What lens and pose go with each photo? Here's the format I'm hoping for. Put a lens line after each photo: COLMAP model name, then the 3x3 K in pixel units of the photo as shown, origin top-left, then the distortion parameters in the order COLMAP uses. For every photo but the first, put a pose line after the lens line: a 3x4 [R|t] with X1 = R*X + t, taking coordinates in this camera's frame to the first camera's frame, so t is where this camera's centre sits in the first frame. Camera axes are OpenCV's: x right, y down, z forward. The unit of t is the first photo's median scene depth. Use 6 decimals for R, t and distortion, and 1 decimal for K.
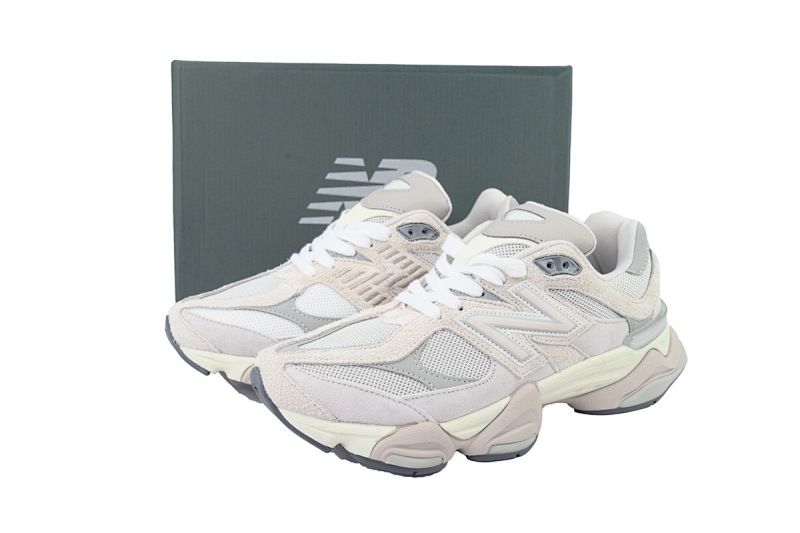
lens RADIAL K [[780.8, 0, 400.0], [0, 780.8, 267.5], [0, 0, 1]] dist [0.002102, 0.000000]
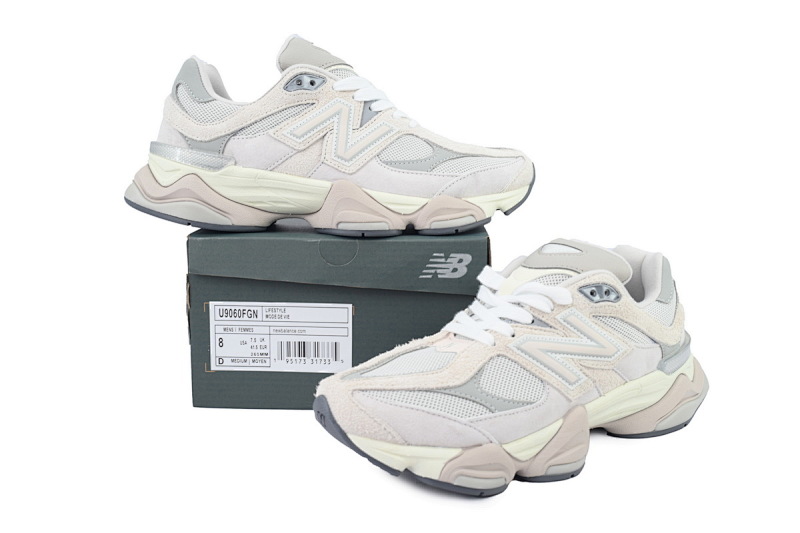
lens RADIAL K [[780.8, 0, 400.3], [0, 780.8, 265.8], [0, 0, 1]] dist [0.002102, 0.000000]
pose [[0.997496, -0.012980, 0.069515, -0.143659], [0.018465, 0.996715, -0.078855, 0.039366], [-0.068263, 0.079941, 0.994459, -0.038376]]
